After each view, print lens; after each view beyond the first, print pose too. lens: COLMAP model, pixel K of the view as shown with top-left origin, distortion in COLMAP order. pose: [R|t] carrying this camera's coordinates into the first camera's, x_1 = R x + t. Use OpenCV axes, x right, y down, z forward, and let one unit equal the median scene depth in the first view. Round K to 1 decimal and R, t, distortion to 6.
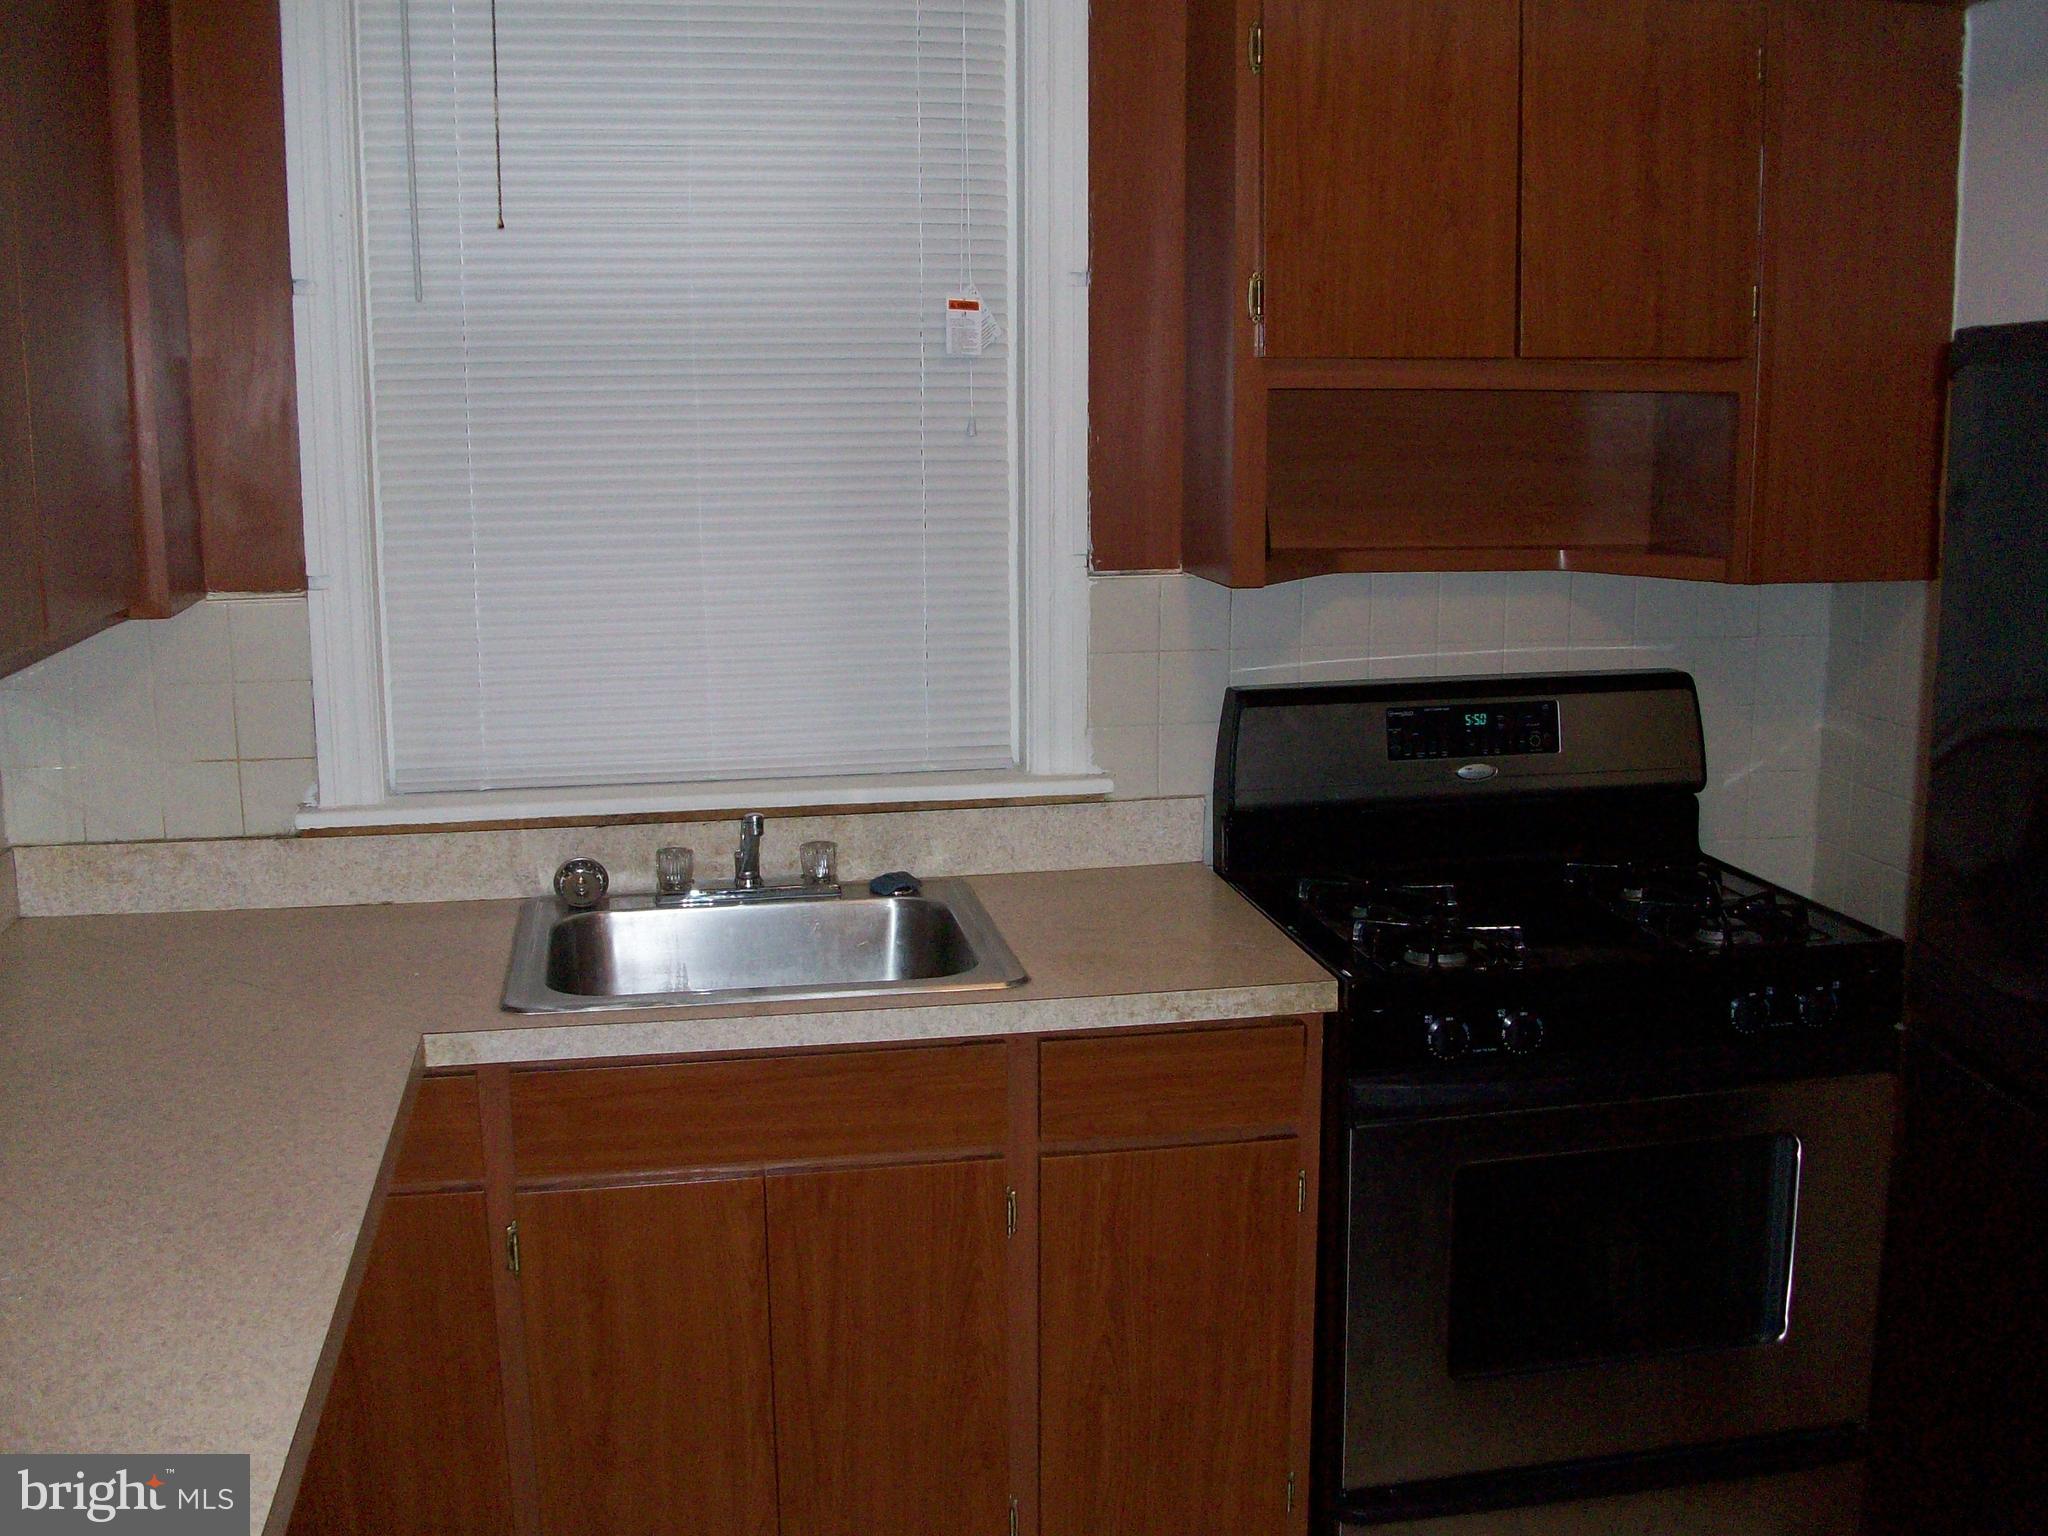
lens RADIAL K [[2099.1, 0, 1029.4], [0, 2099.1, 800.9], [0, 0, 1]] dist [-0.153810, 0.092835]
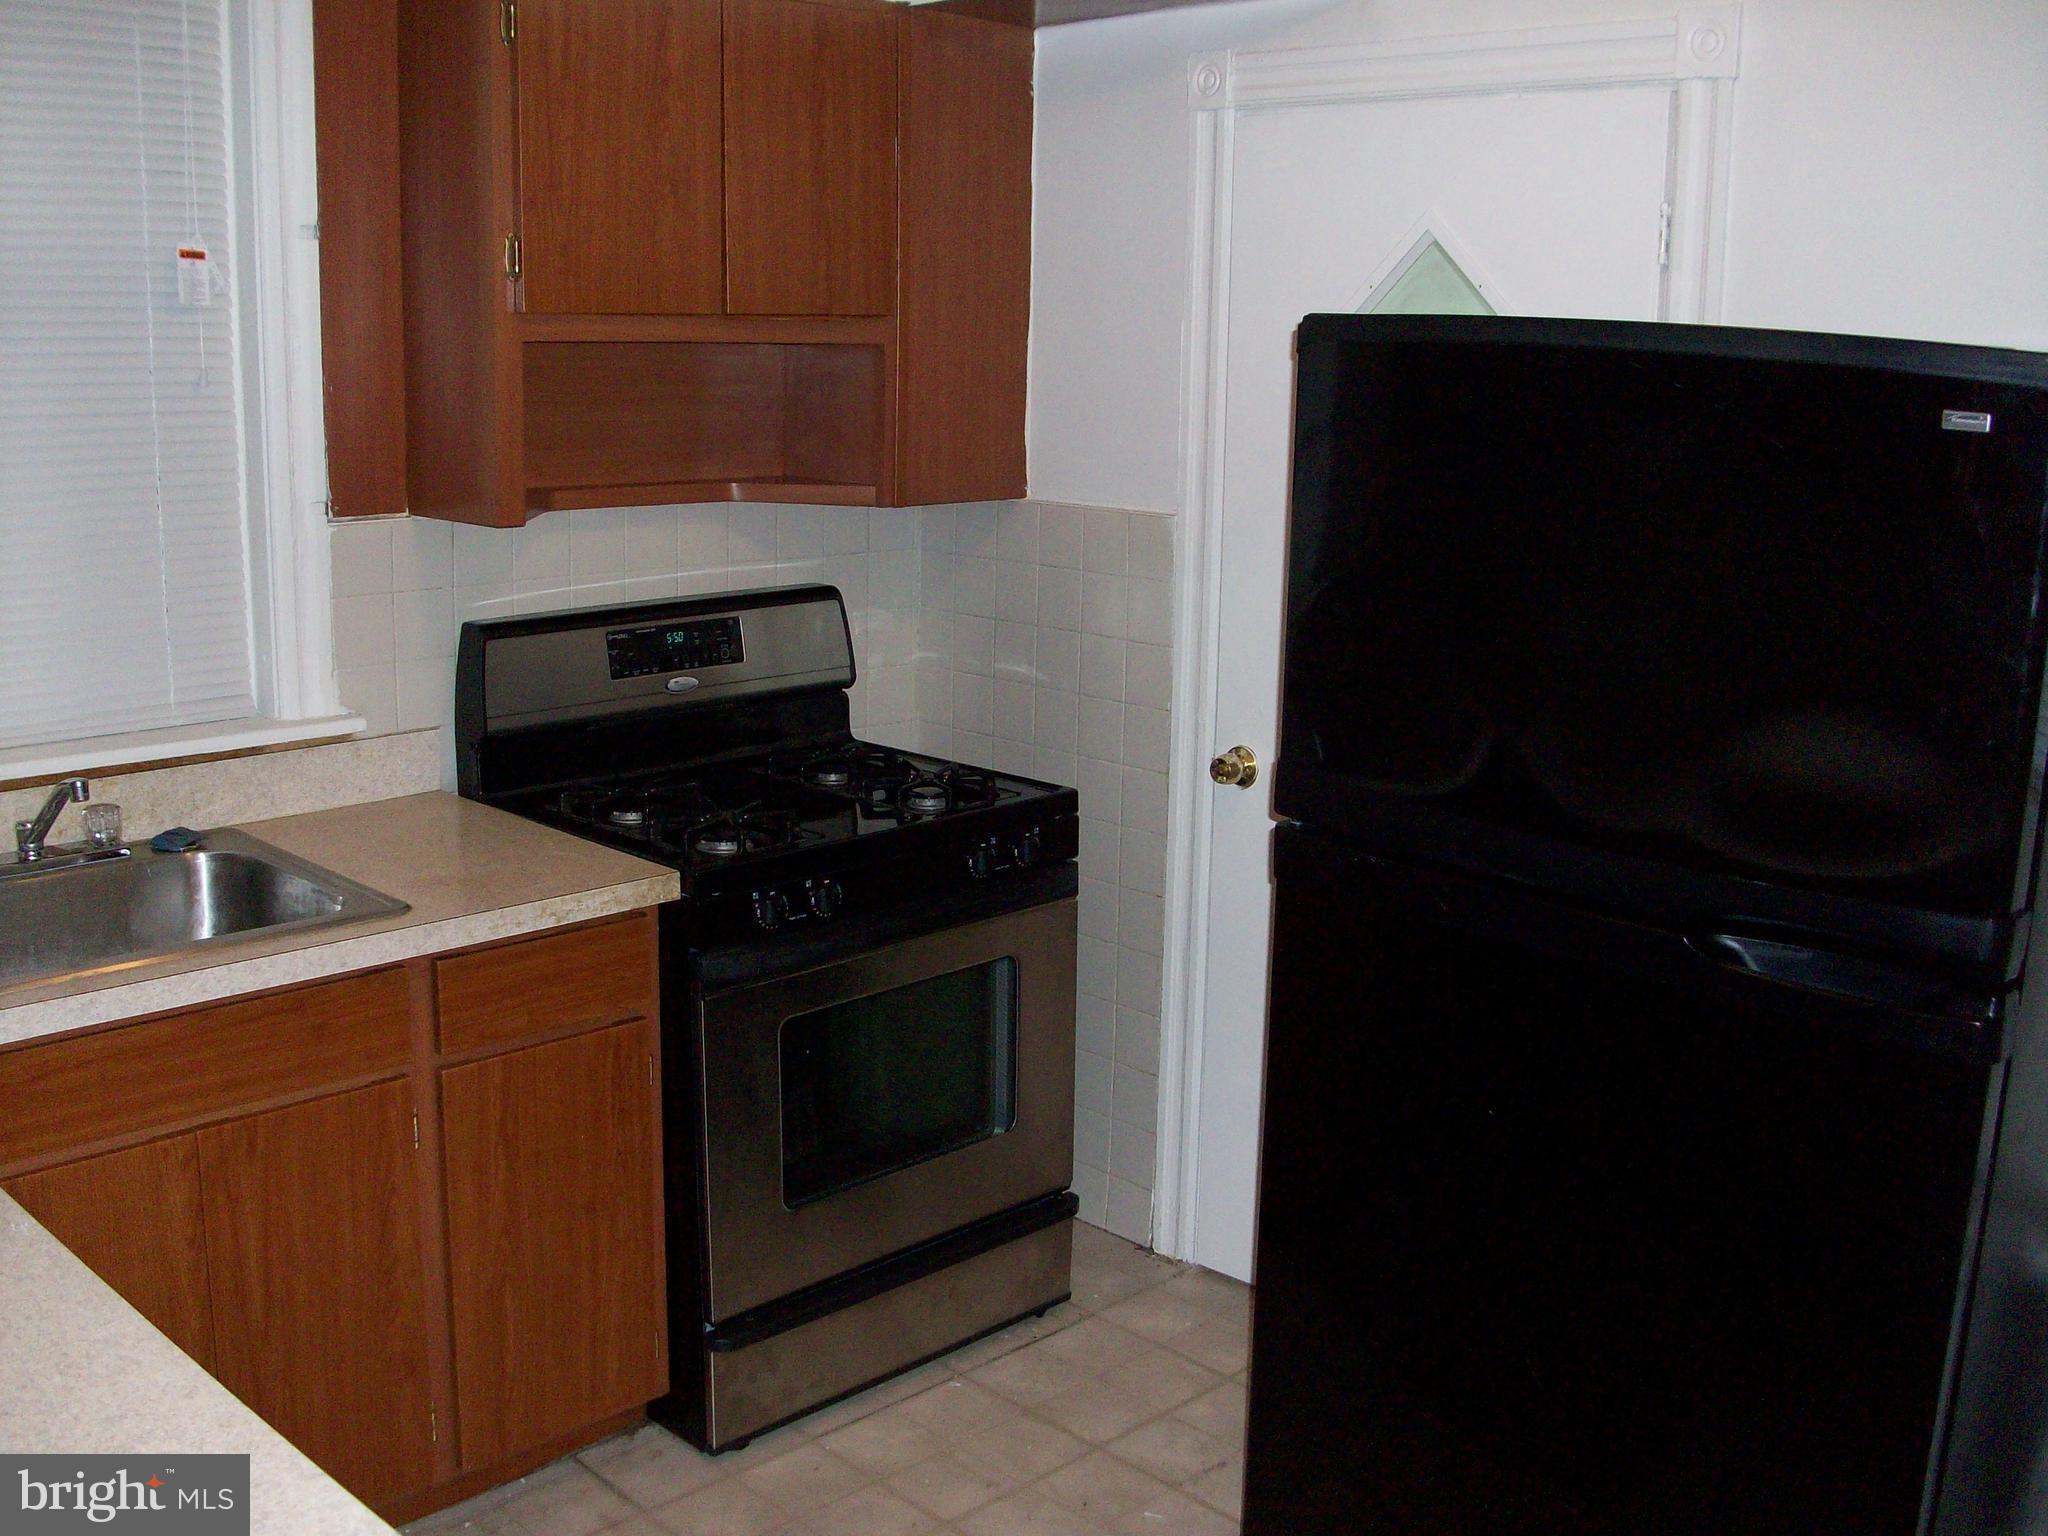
lens RADIAL K [[2099.1, 0, 1029.4], [0, 2099.1, 800.9], [0, 0, 1]] dist [-0.153810, 0.092835]
pose [[0.818613, -0.101873, 0.565239, -0.290340], [0.083457, 0.994797, 0.058425, -0.001745], [-0.568250, -0.000654, 0.822856, -0.028849]]
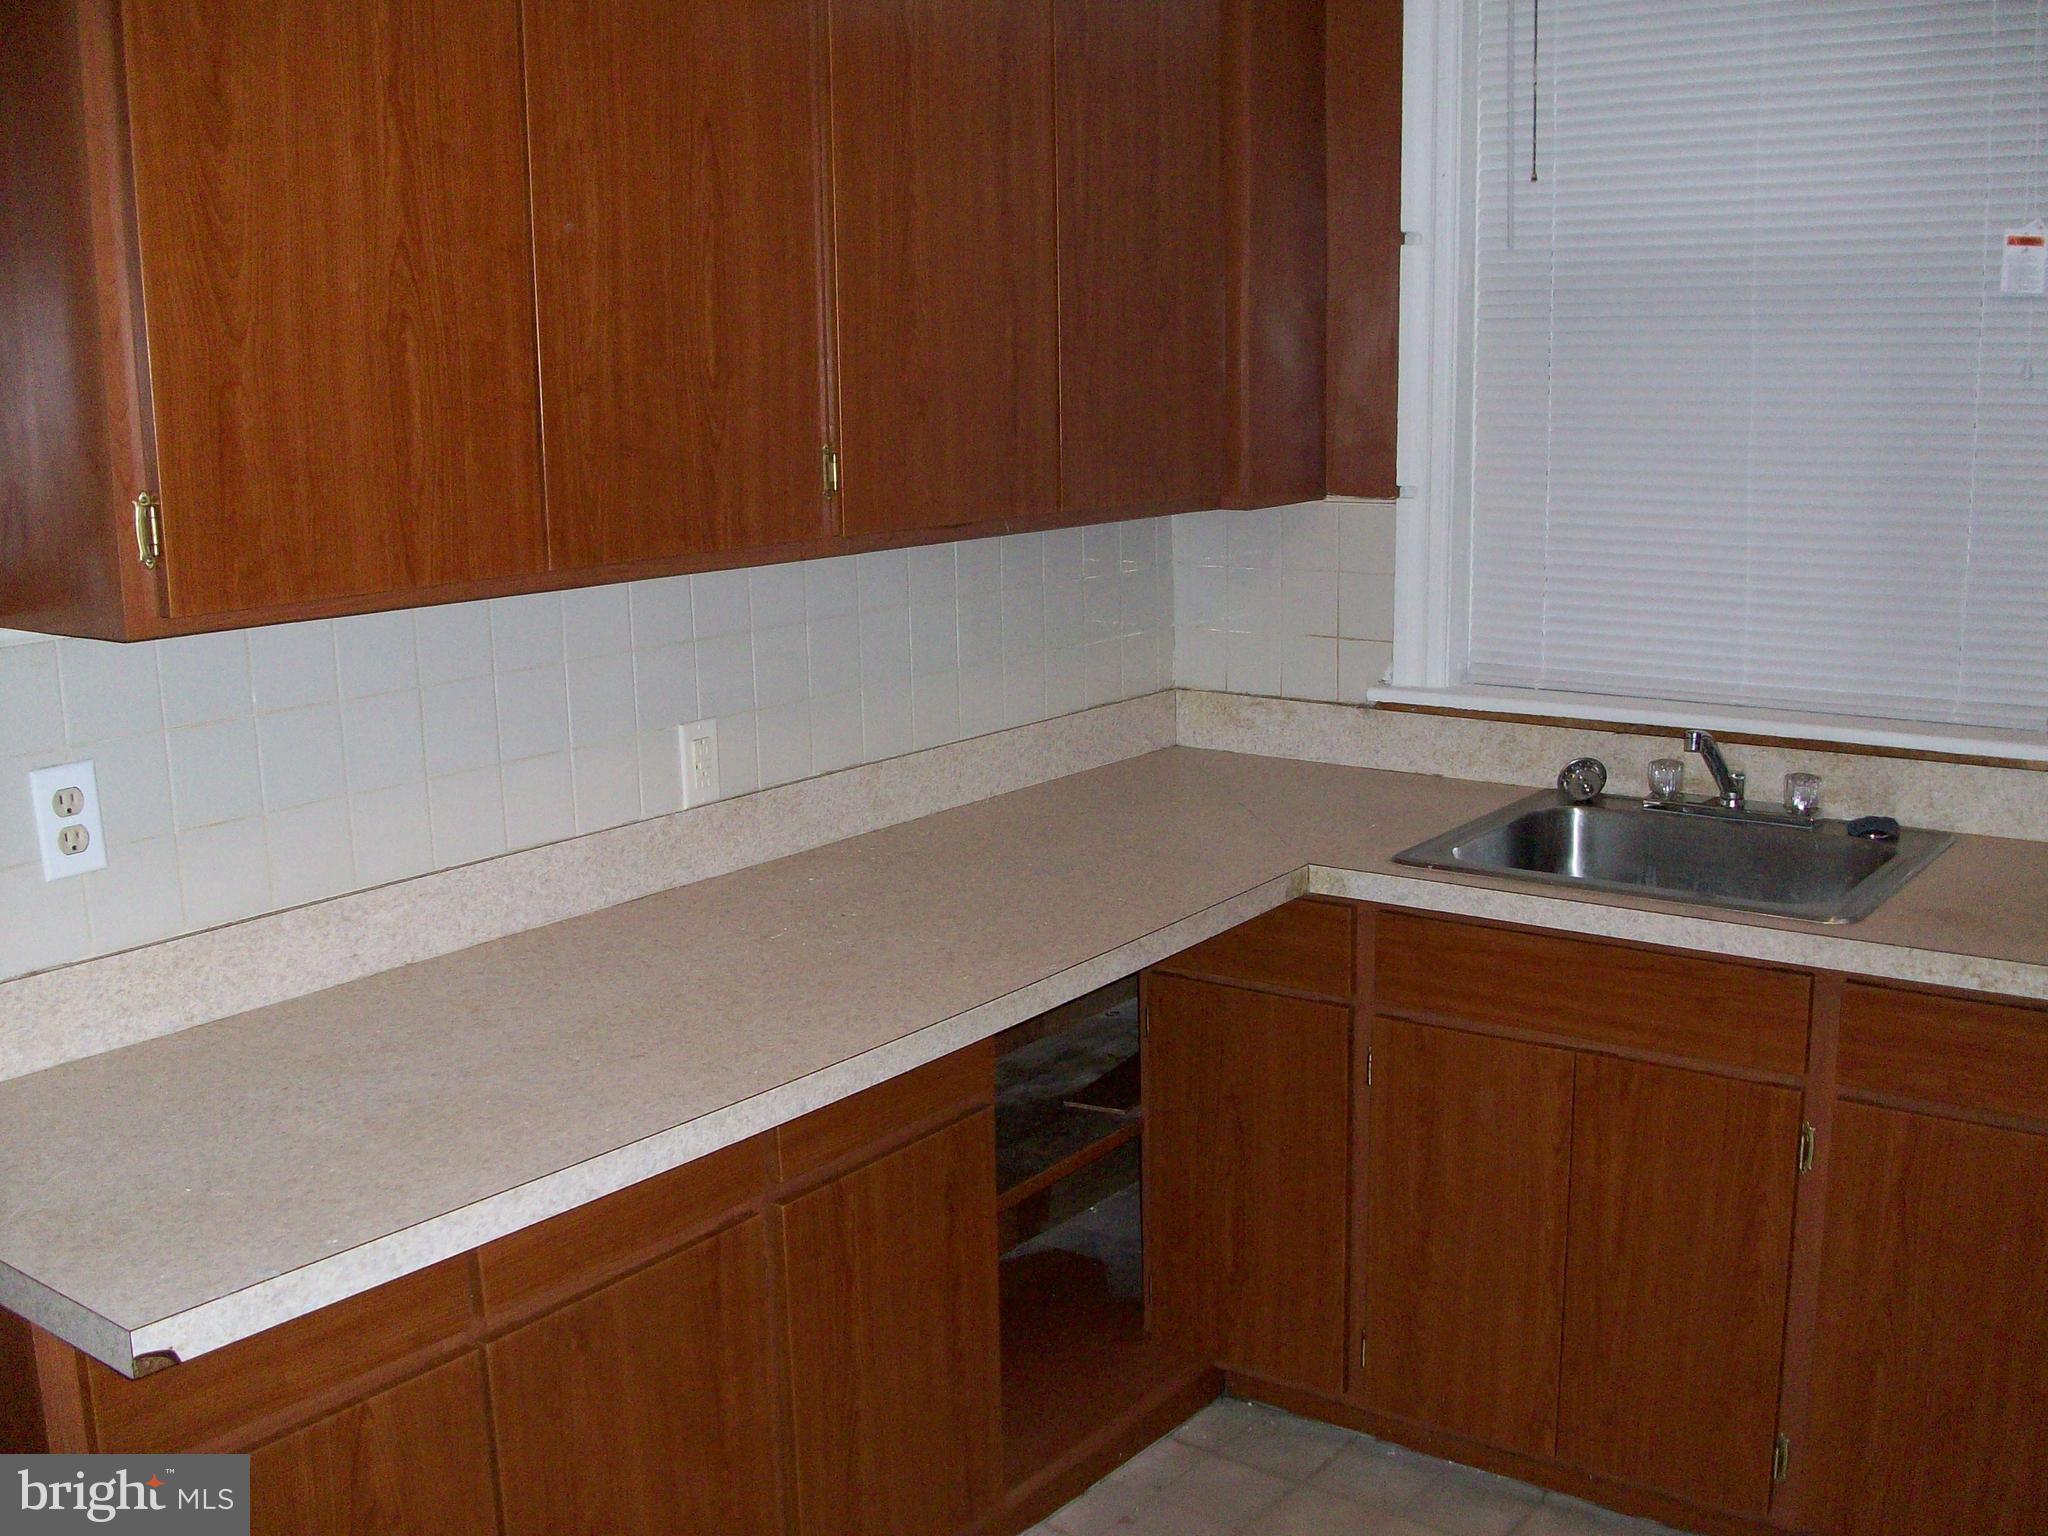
lens RADIAL K [[2099.1, 0, 1029.4], [0, 2099.1, 800.9], [0, 0, 1]] dist [-0.153810, 0.092835]
pose [[0.680163, 0.142330, -0.719111, 0.374159], [-0.127244, 0.989002, 0.075396, 0.005028], [0.721933, 0.040220, 0.690793, 0.039629]]
